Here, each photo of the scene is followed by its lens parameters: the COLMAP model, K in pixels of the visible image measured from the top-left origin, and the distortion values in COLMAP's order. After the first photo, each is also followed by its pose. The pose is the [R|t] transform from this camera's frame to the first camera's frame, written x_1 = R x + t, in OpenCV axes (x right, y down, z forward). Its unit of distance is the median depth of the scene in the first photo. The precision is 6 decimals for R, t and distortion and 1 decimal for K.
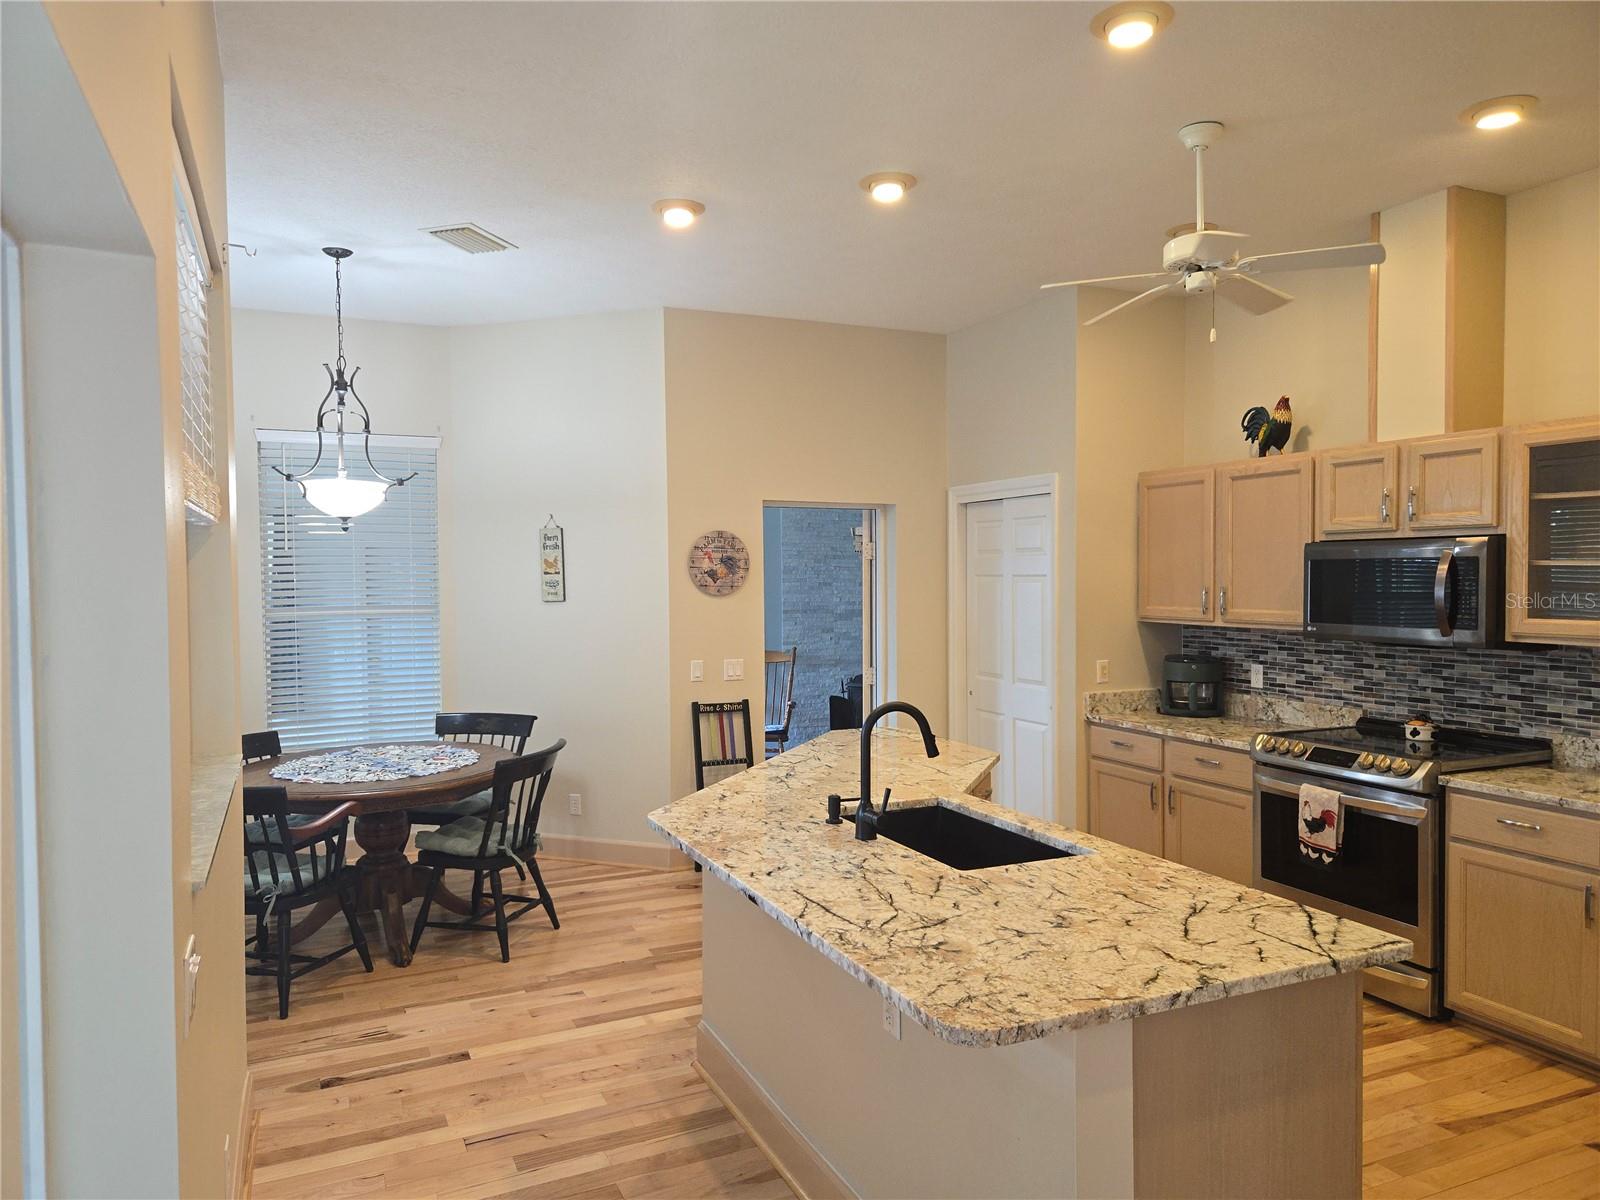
lens RADIAL K [[1079.2, 0, 788.7], [0, 1079.2, 601.3], [0, 0, 1]] dist [0.071214, -0.054791]
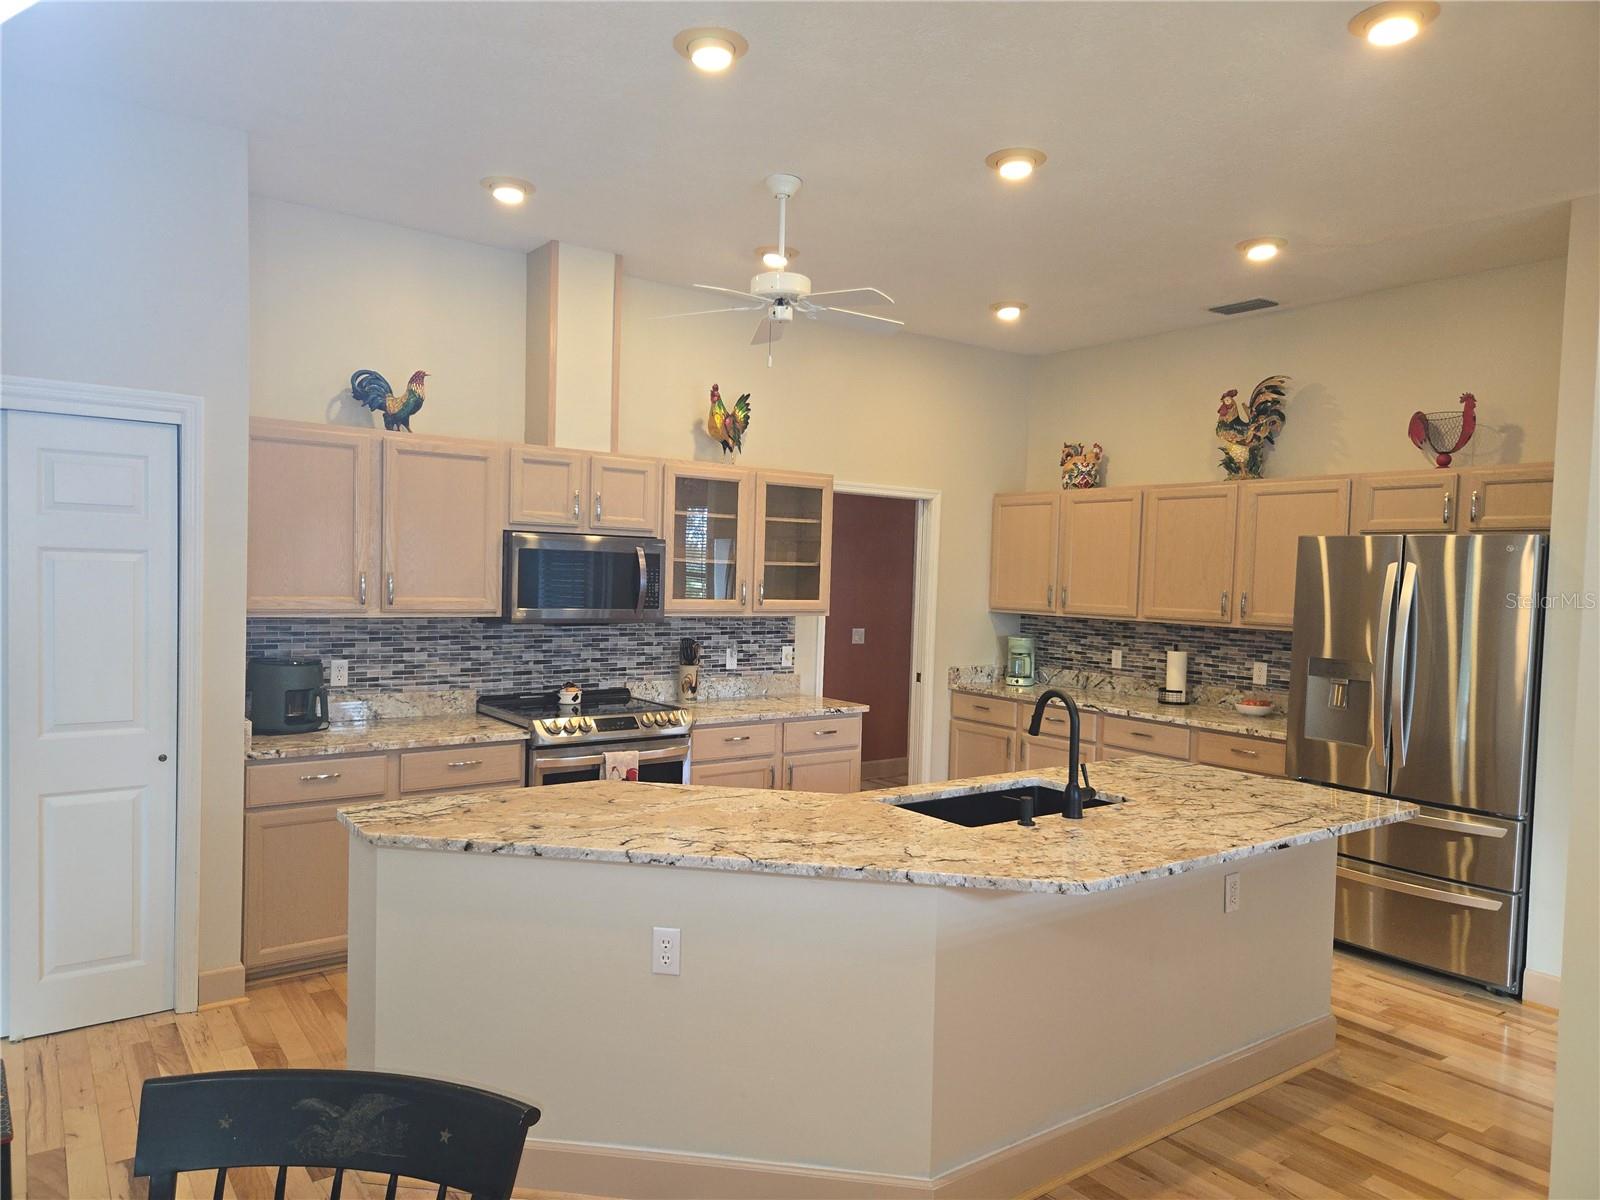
lens RADIAL K [[1068.2, 0, 798.8], [0, 1068.2, 615.5], [0, 0, 1]] dist [0.064966, -0.052005]
pose [[-0.213712, -0.040527, 0.976056, -0.653689], [-0.002041, 0.999155, 0.041039, -0.018838], [-0.976895, 0.006778, -0.213614, 1.073664]]
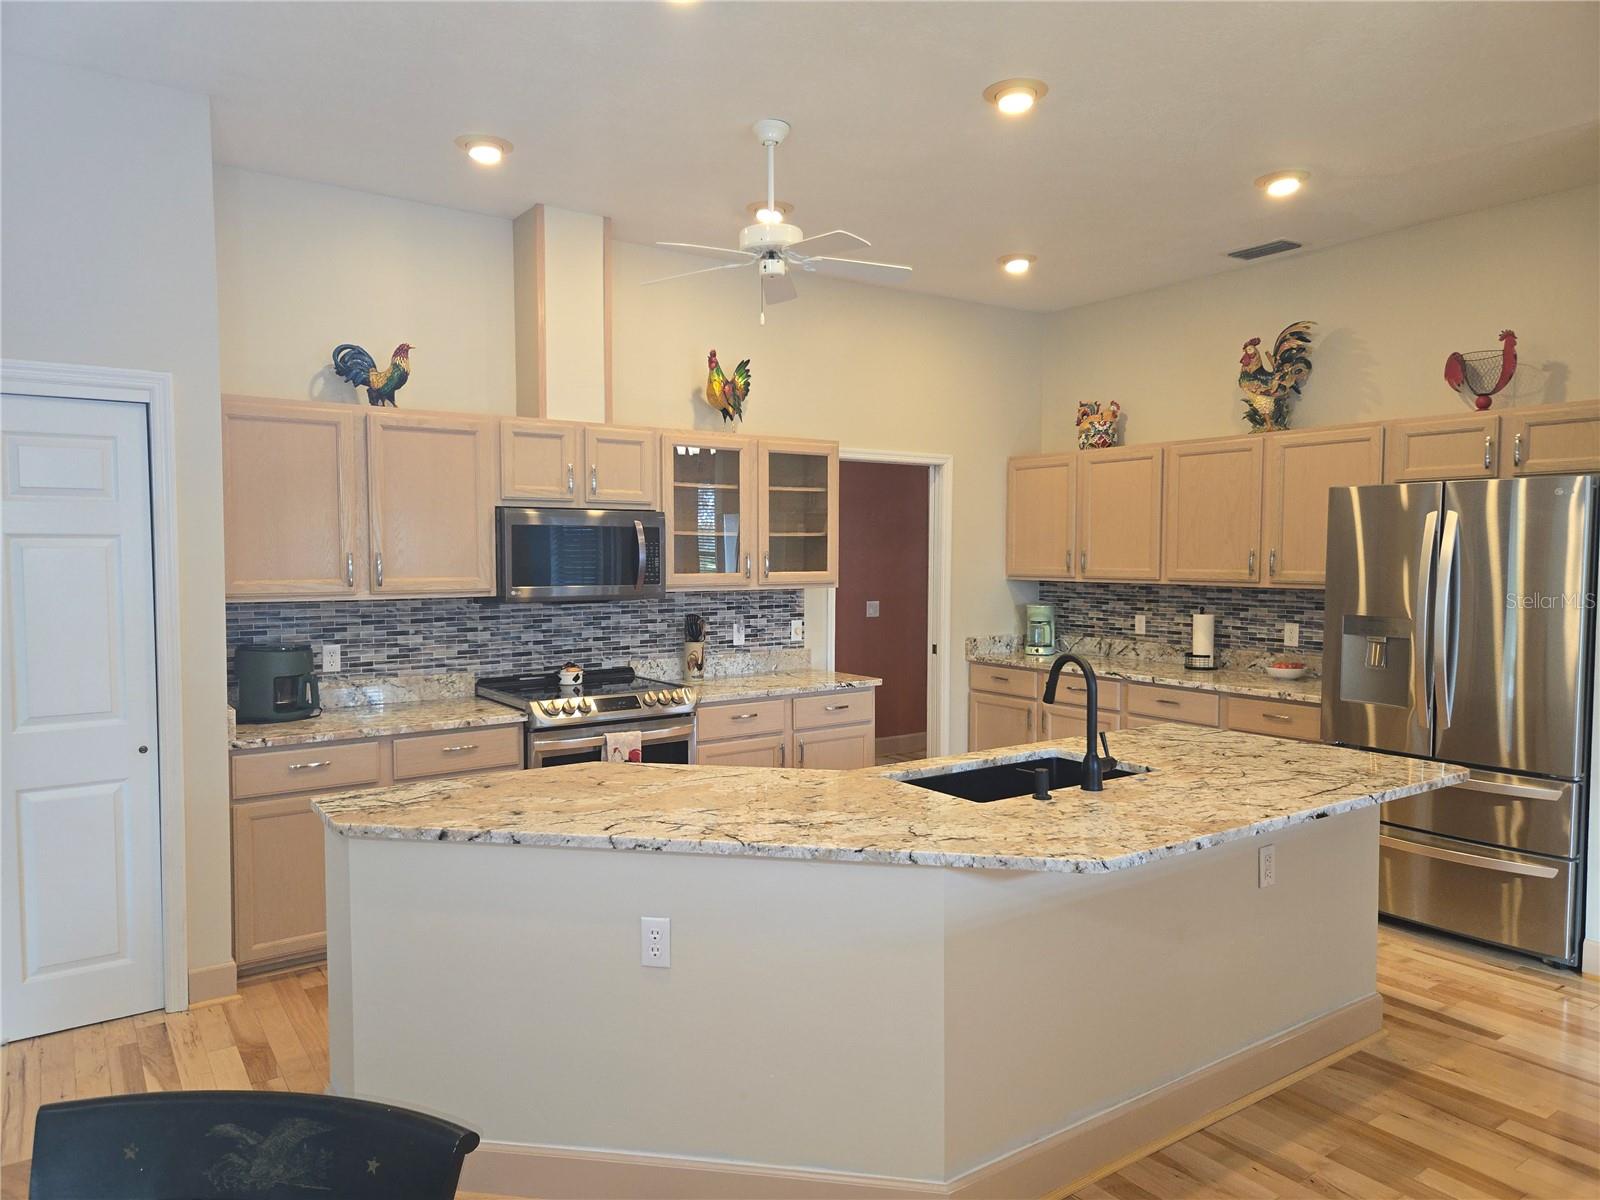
lens RADIAL K [[1068.4, 0, 793.2], [0, 1068.4, 603.0], [0, 0, 1]] dist [0.064680, -0.051941]
pose [[-0.188355, -0.042584, 0.981177, -0.613020], [0.026858, 0.998463, 0.048490, -0.008110], [-0.981734, 0.035486, -0.186921, 1.044930]]
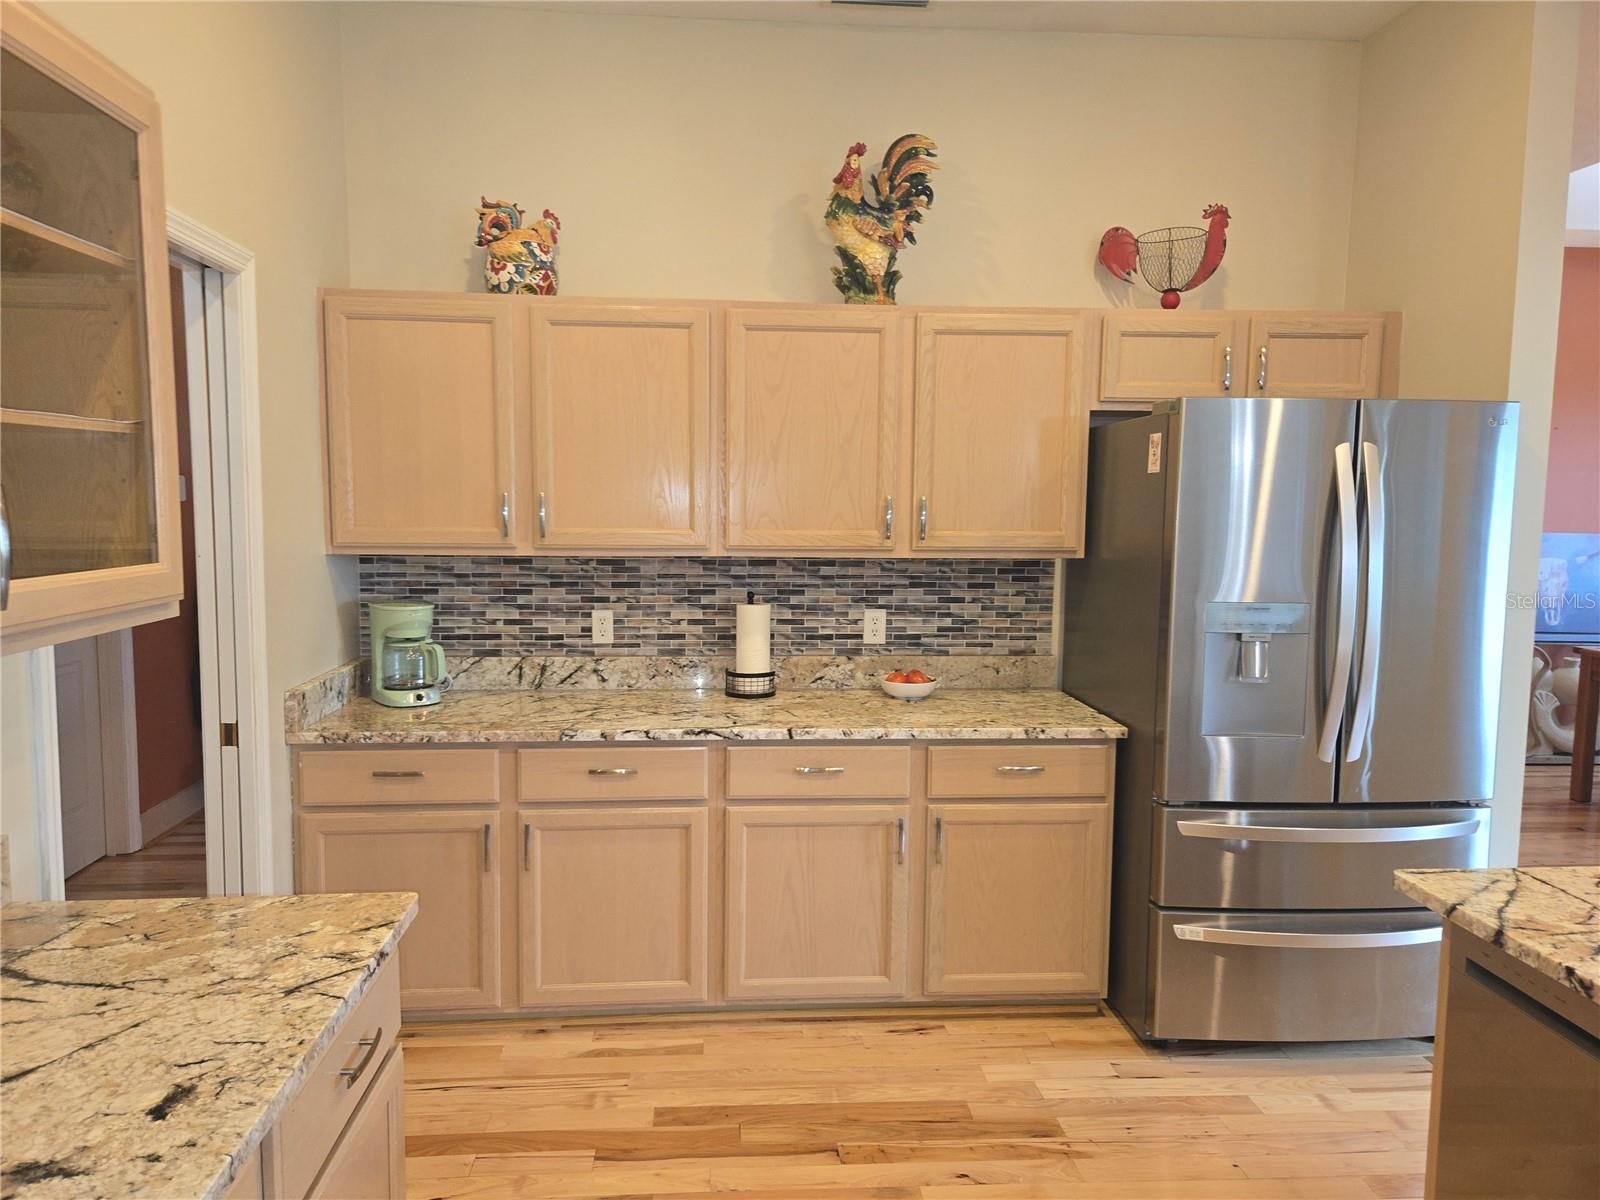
lens RADIAL K [[1079.2, 0, 788.7], [0, 1079.2, 601.3], [0, 0, 1]] dist [0.071214, -0.054791]
pose [[-0.939937, -0.034334, 0.339616, 0.382332], [0.005913, 0.993141, 0.116769, -0.011692], [-0.341296, 0.111764, -0.933288, 1.036128]]
